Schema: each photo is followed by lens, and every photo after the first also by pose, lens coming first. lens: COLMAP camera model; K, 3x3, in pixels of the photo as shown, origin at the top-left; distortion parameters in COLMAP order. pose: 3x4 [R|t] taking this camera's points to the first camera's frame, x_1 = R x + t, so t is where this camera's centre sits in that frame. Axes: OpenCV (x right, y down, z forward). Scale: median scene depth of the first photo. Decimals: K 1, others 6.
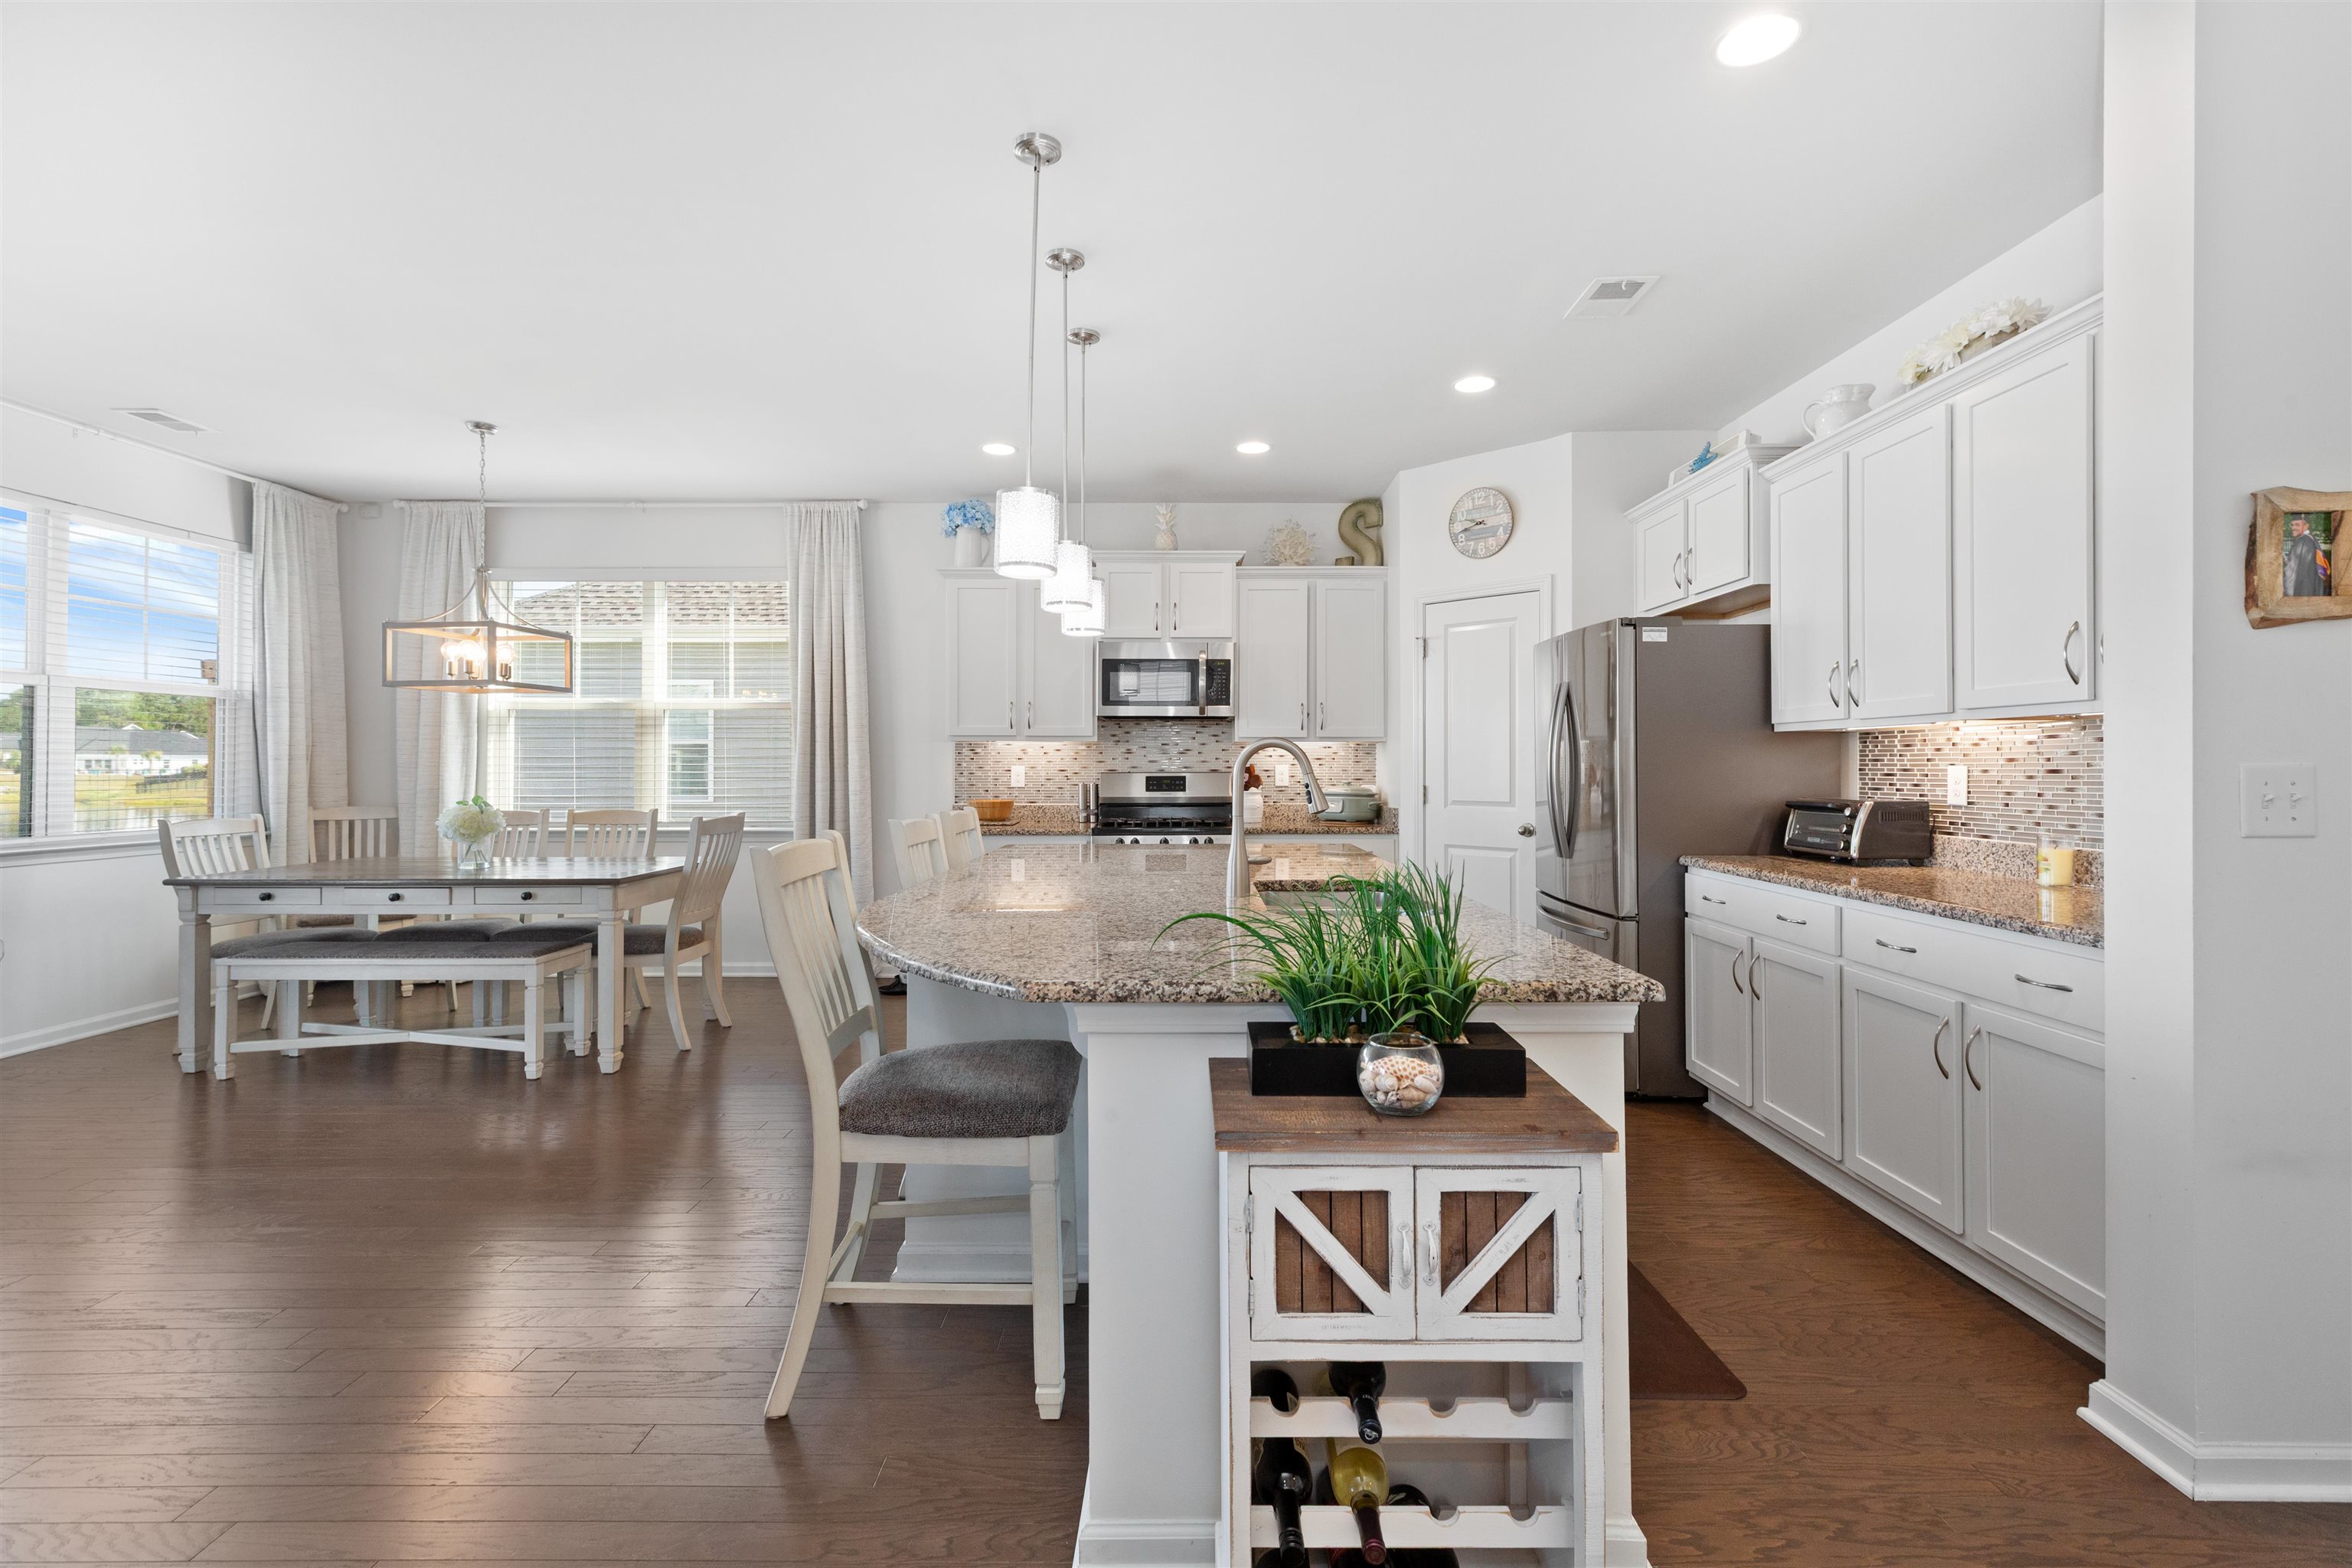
lens RADIAL K [[1054.5, 0, 1176.0], [0, 1054.5, 756.8], [0, 0, 1]] dist [0.003111, 0.000100]
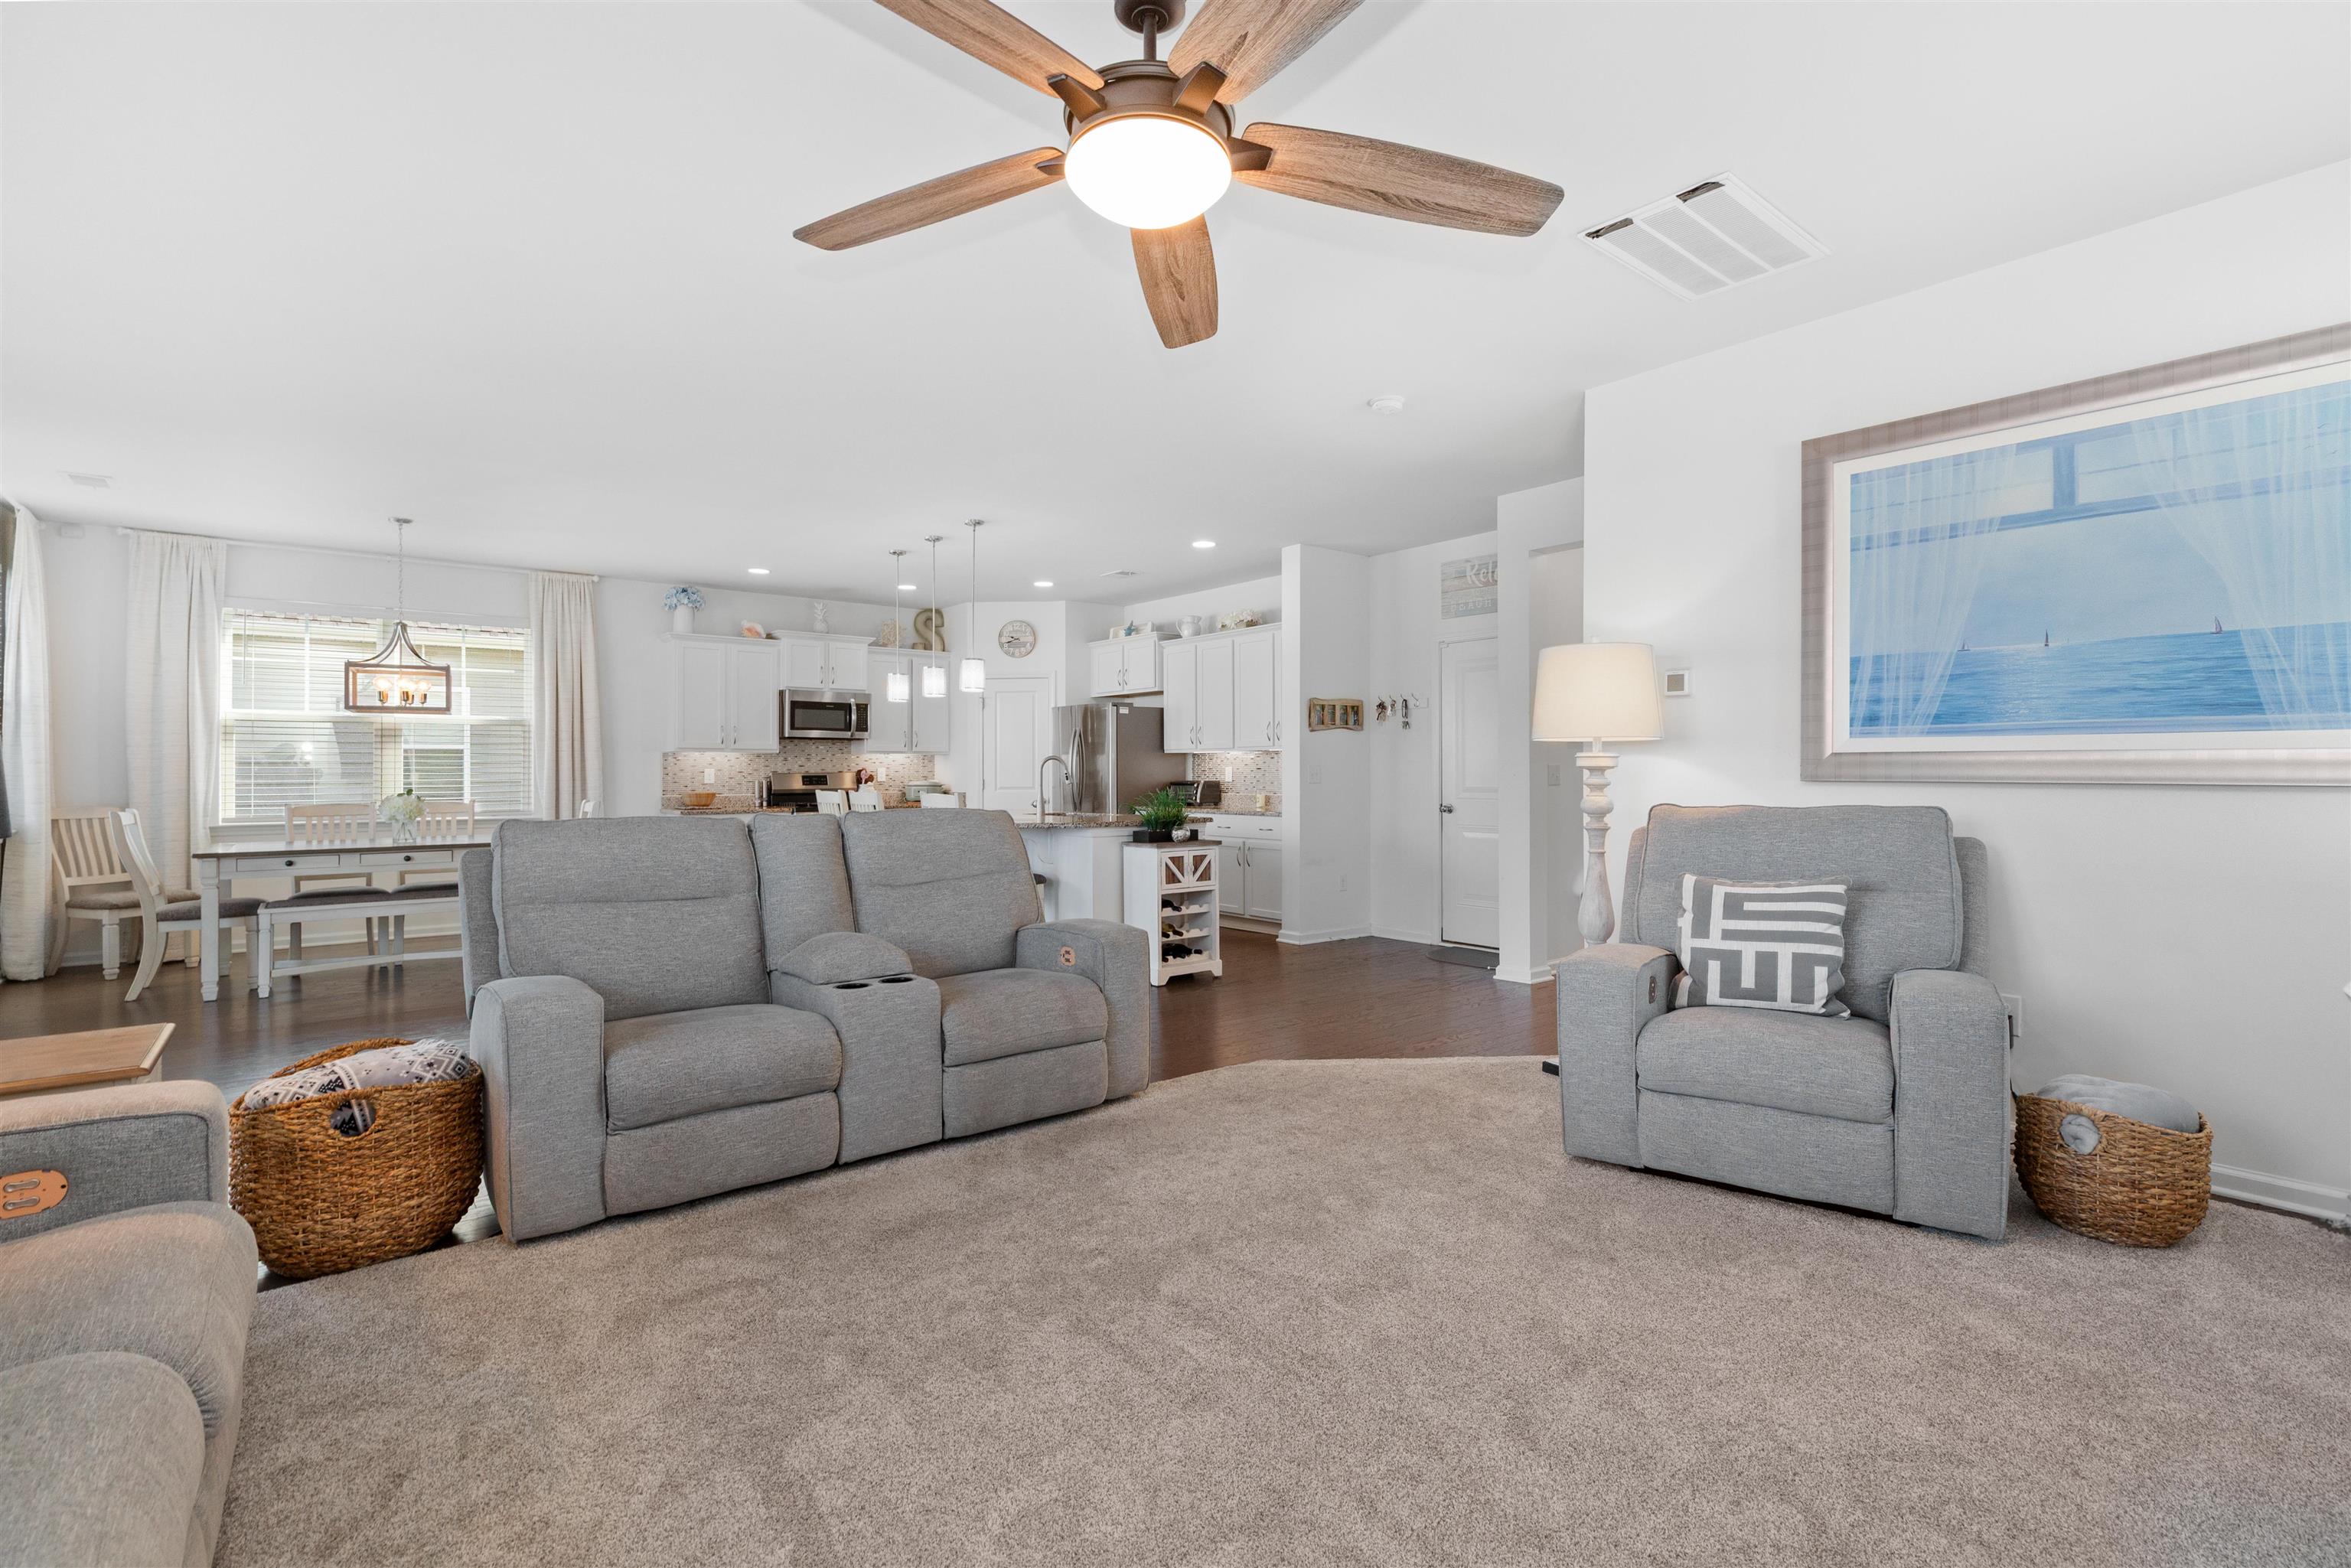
lens RADIAL K [[1066.4, 0, 1166.6], [0, 1066.4, 763.4], [0, 0, 1]] dist [0.003628, 0.000772]
pose [[0.777773, 0.002444, 0.628540, -0.631174], [-0.001970, 0.999997, -0.001451, 0.002235], [-0.628542, -0.000110, 0.777776, -0.584482]]
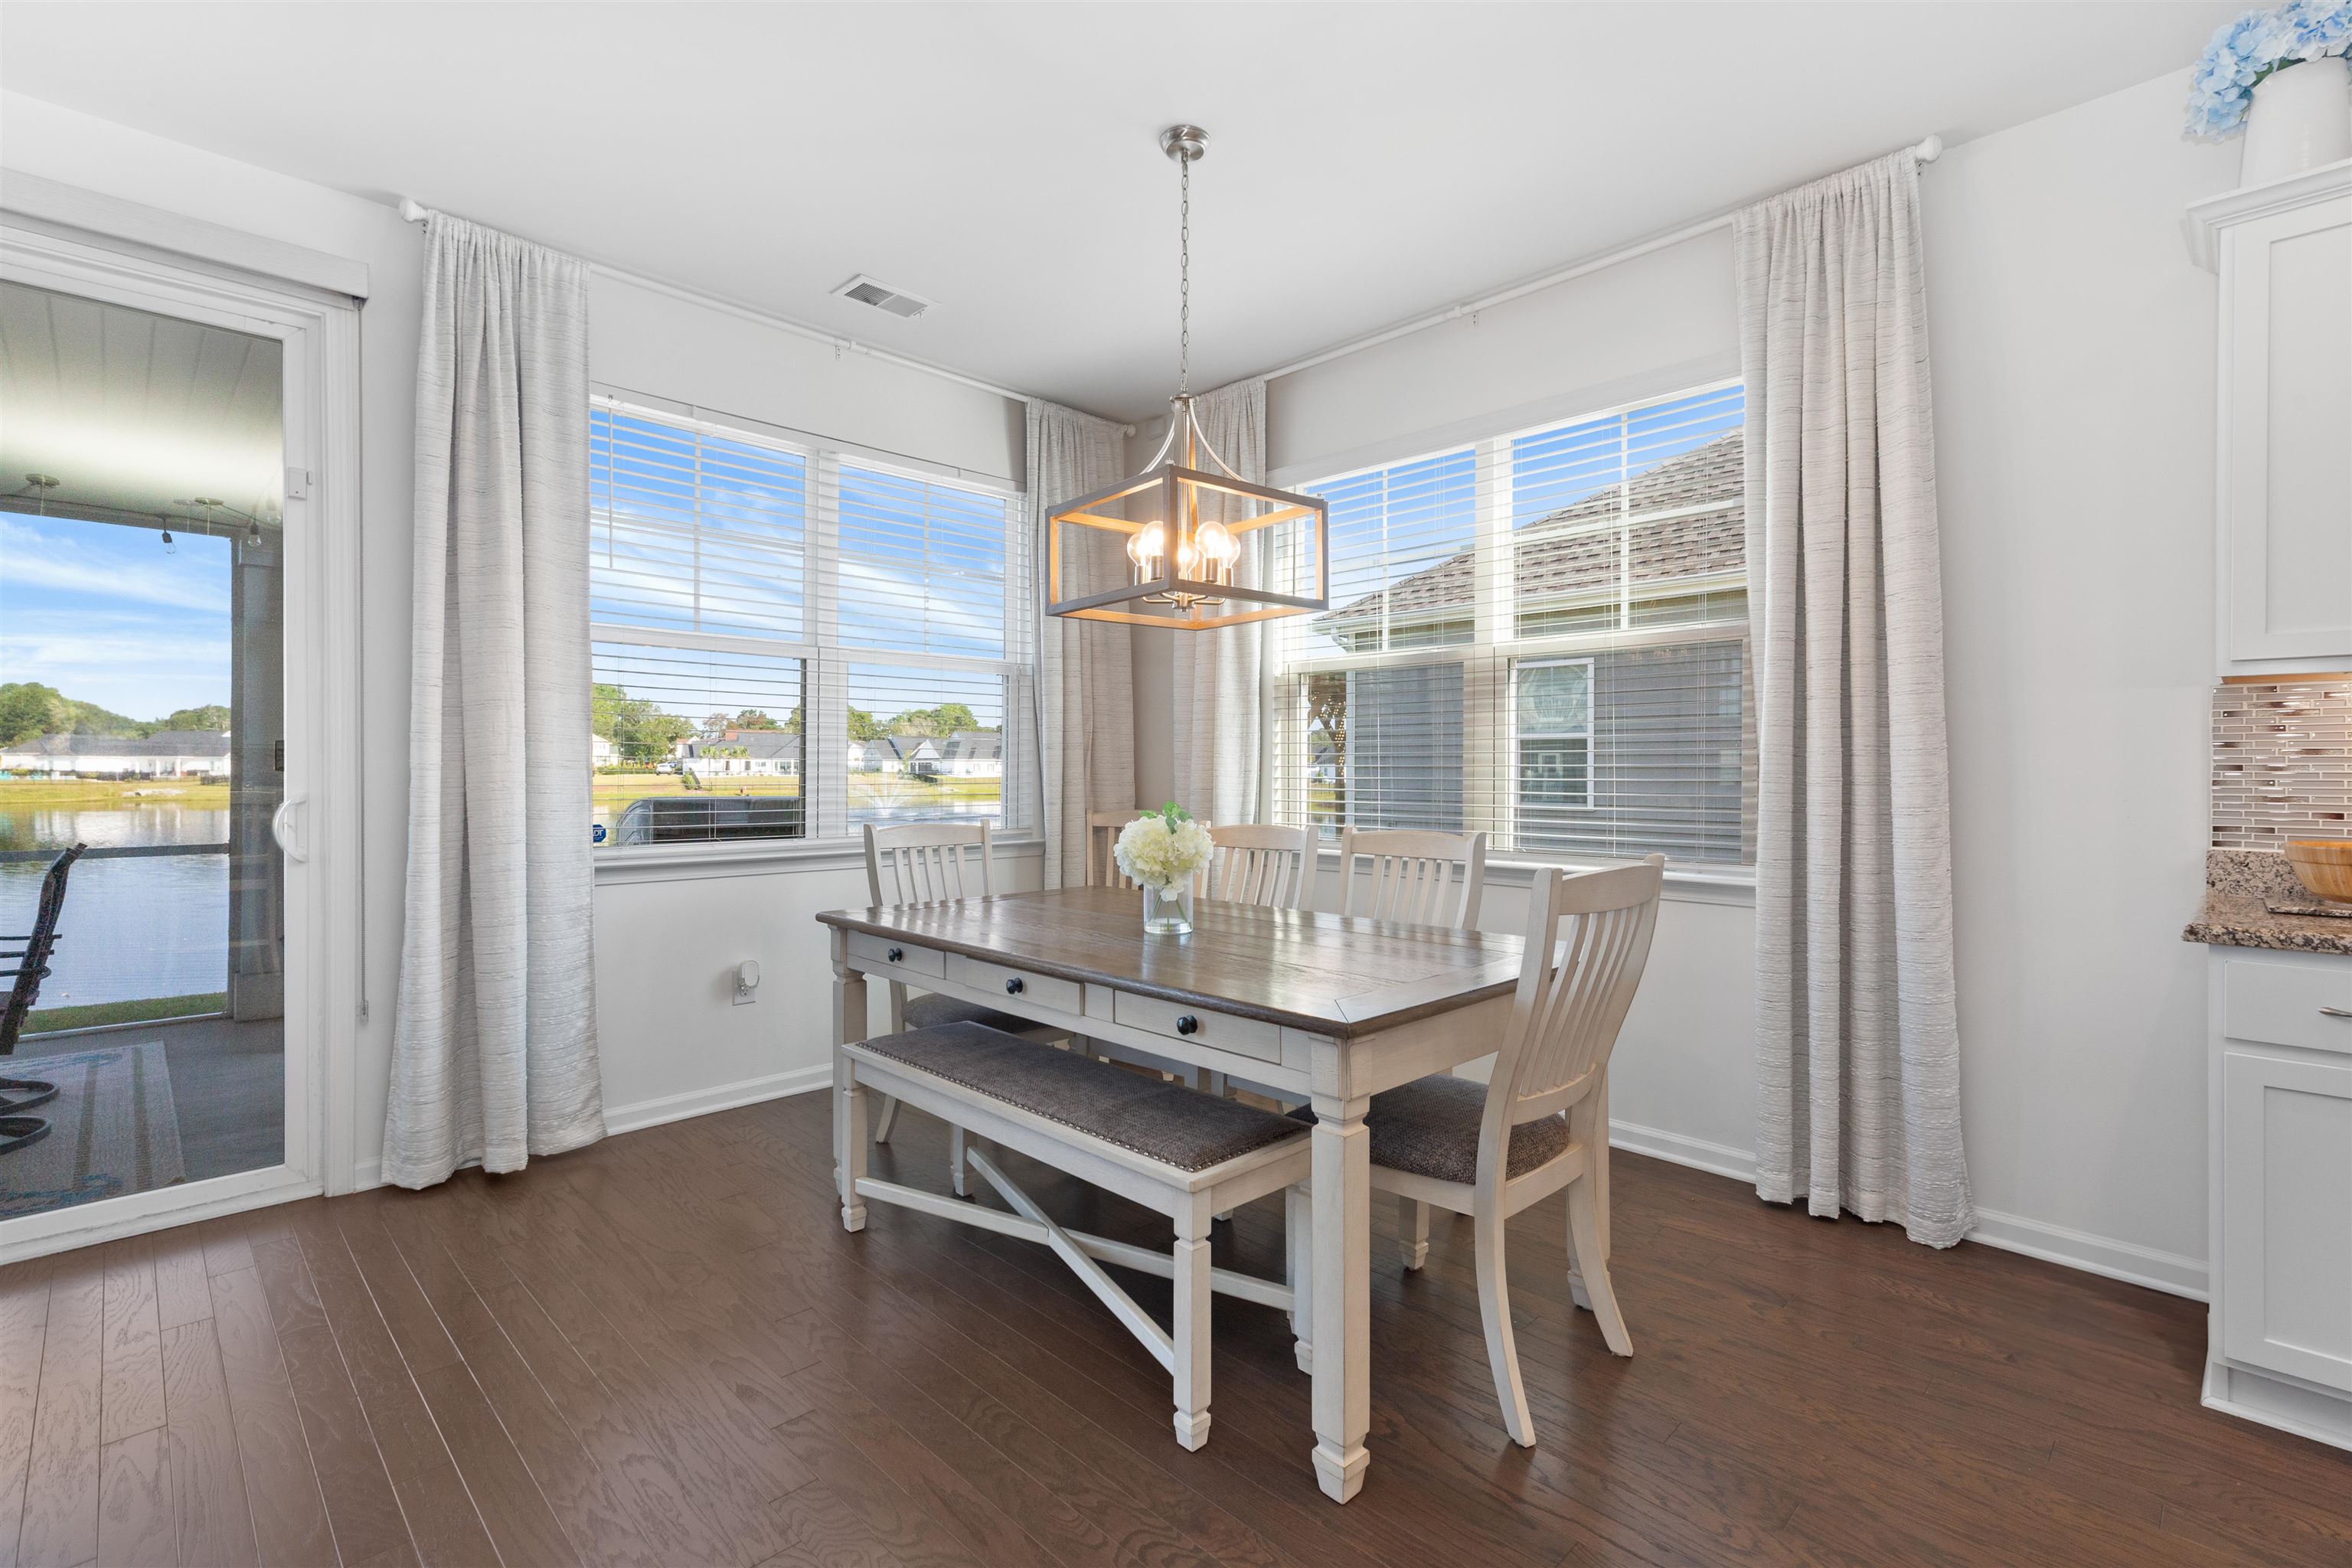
lens RADIAL K [[1061.5, 0, 1176.4], [0, 1061.5, 774.5], [0, 0, 1]] dist [0.004822, 0.000604]
pose [[0.705996, 0.004018, -0.708205, -0.217326], [0.005076, 0.999930, 0.010733, 0.013419], [0.708198, -0.011172, 0.705925, 0.498558]]
